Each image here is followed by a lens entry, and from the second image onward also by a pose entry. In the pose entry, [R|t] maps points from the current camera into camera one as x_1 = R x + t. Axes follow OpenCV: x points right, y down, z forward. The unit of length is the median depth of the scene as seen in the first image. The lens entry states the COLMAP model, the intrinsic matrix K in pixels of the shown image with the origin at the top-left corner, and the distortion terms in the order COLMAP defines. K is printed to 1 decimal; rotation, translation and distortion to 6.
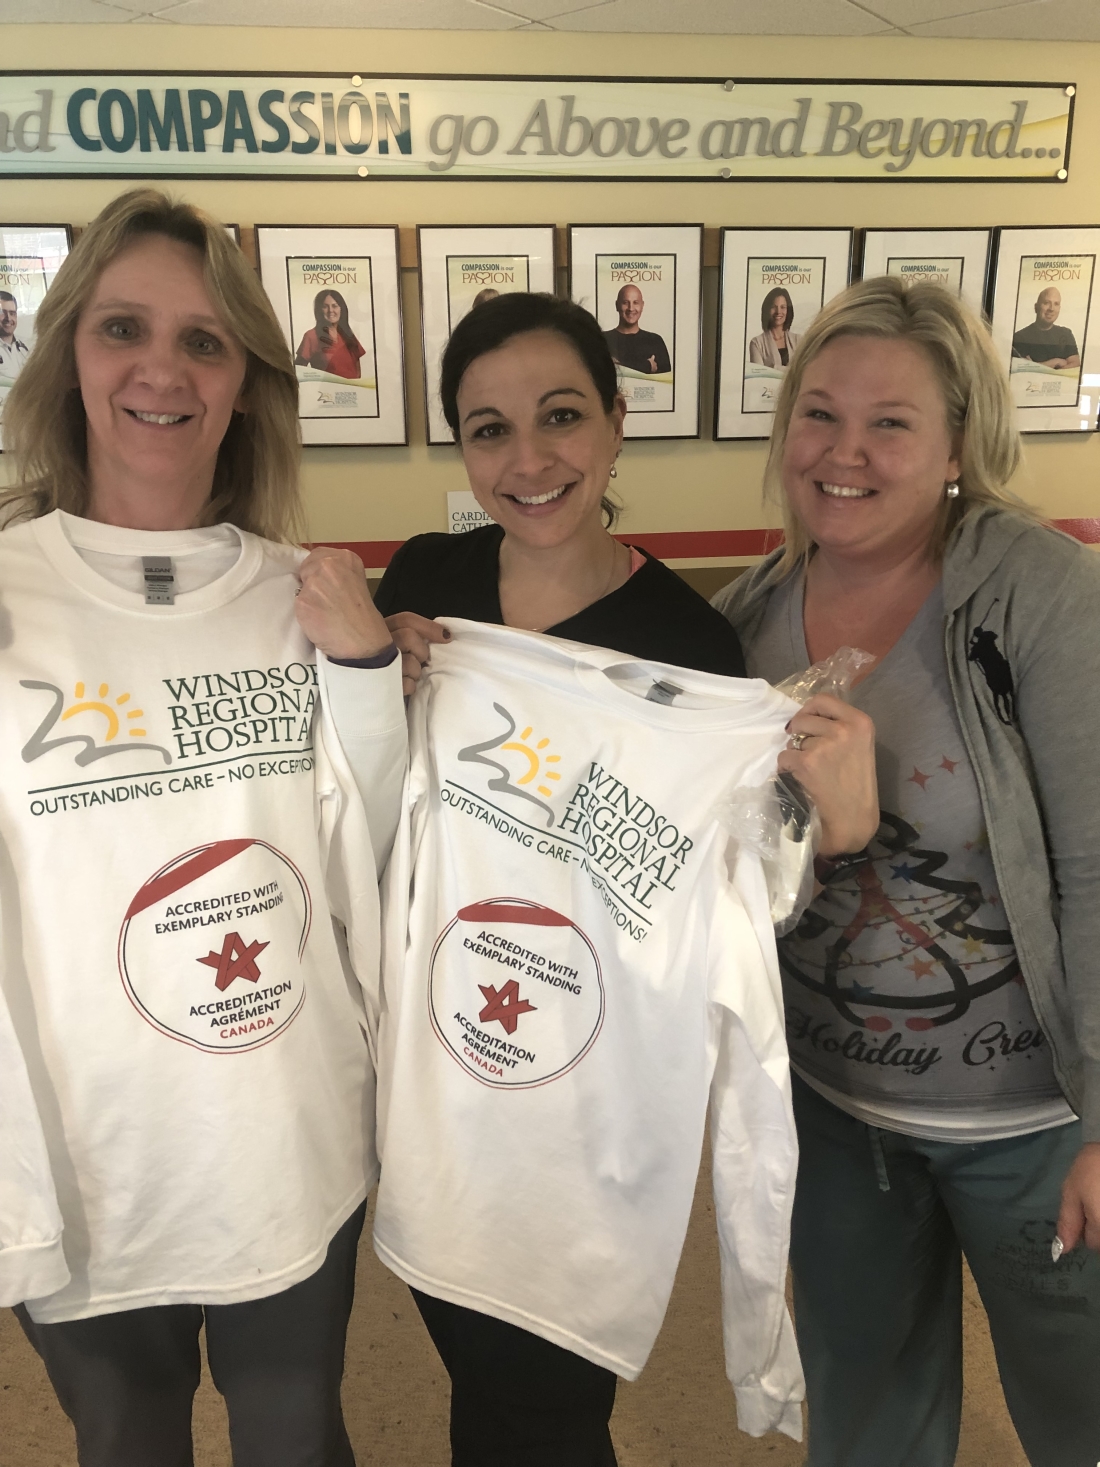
lens RADIAL K [[1248.1, 0, 560.9], [0, 1248.1, 740.1], [0, 0, 1]] dist [0.008747, 0.009350]
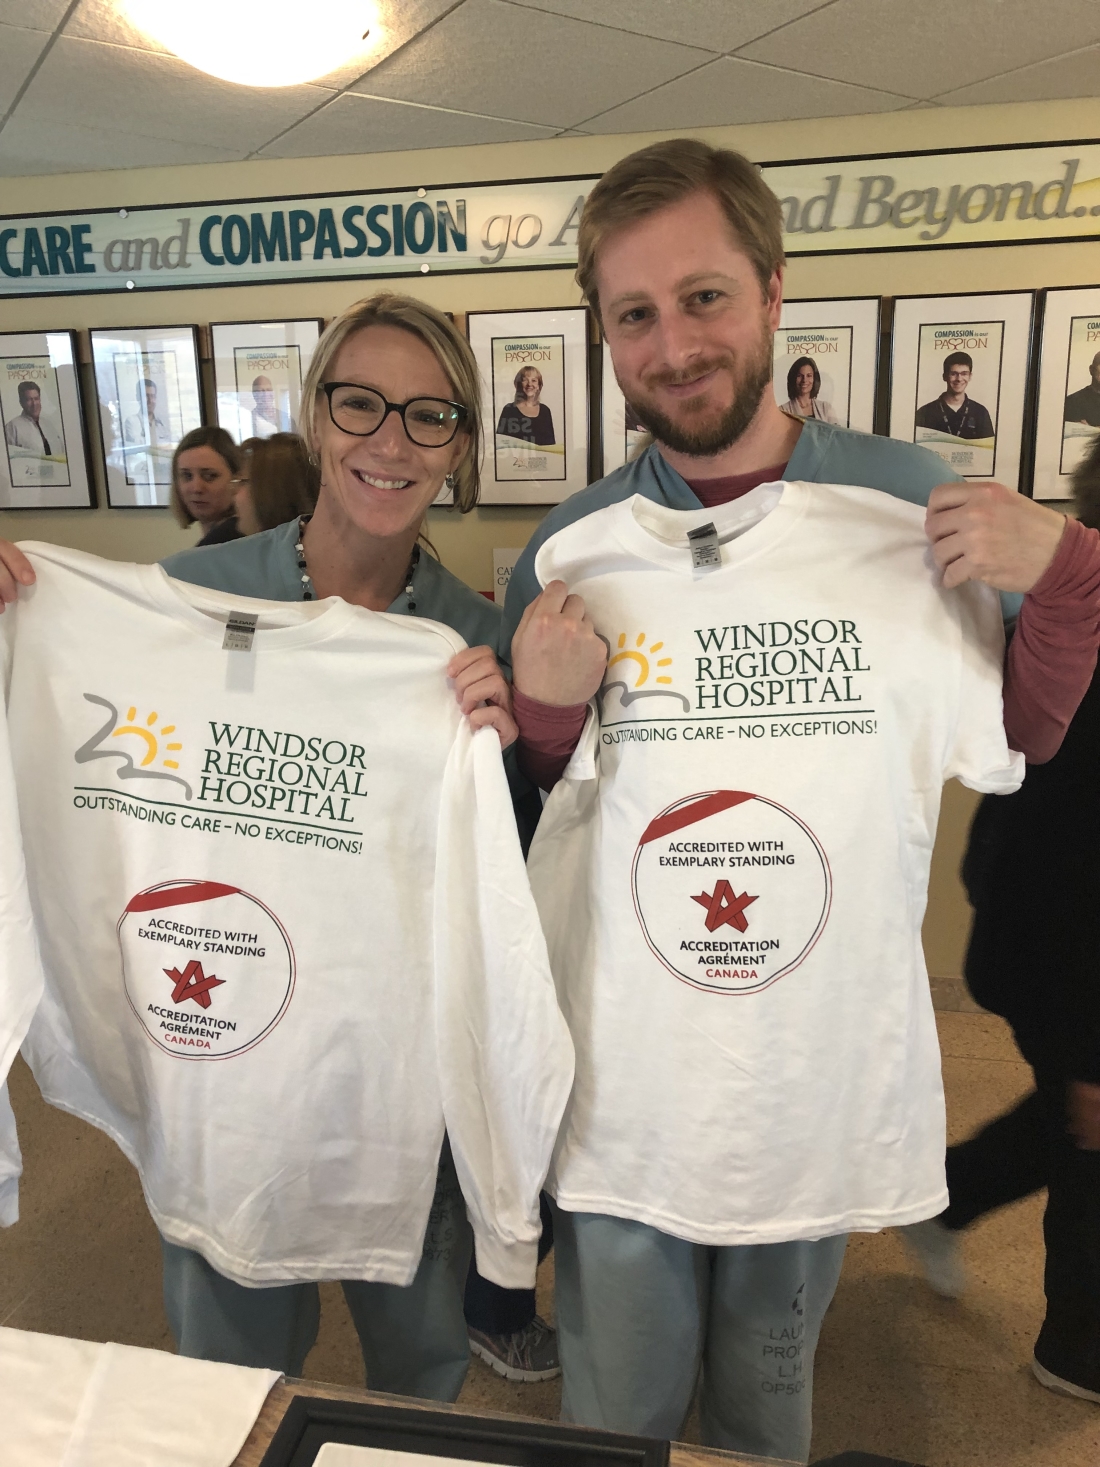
lens RADIAL K [[1248.1, 0, 546.4], [0, 1248.1, 733.7], [0, 0, 1]] dist [0.008747, 0.009350]
pose [[0.938129, 0.073517, -0.338392, 0.358613], [-0.091602, 0.995079, -0.037763, 0.002214], [0.333951, 0.066424, 0.940247, -0.010967]]
